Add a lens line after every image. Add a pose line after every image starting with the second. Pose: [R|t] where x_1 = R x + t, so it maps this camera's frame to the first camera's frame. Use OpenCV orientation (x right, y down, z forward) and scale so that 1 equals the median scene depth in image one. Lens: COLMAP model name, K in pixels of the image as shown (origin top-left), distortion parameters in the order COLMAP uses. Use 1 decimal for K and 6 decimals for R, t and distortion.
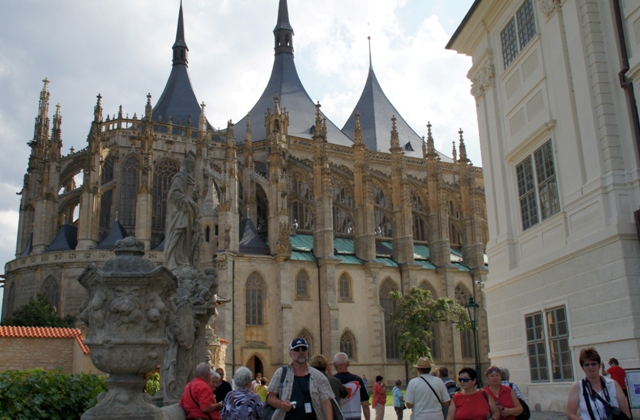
lens RADIAL K [[624.1, 0, 319.1], [0, 624.1, 209.9], [0, 0, 1]] dist [-0.093715, 0.000000]
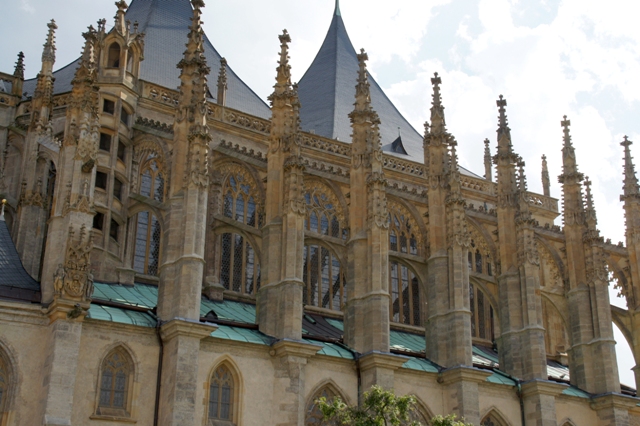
lens RADIAL K [[972.3, 0, 320.5], [0, 972.3, 213.7], [0, 0, 1]] dist [0.158449, 0.000000]
pose [[0.997693, 0.054510, 0.040460, 0.067947], [-0.049016, 0.990795, -0.126181, 0.074433], [-0.046966, 0.123907, 0.991182, 0.288591]]
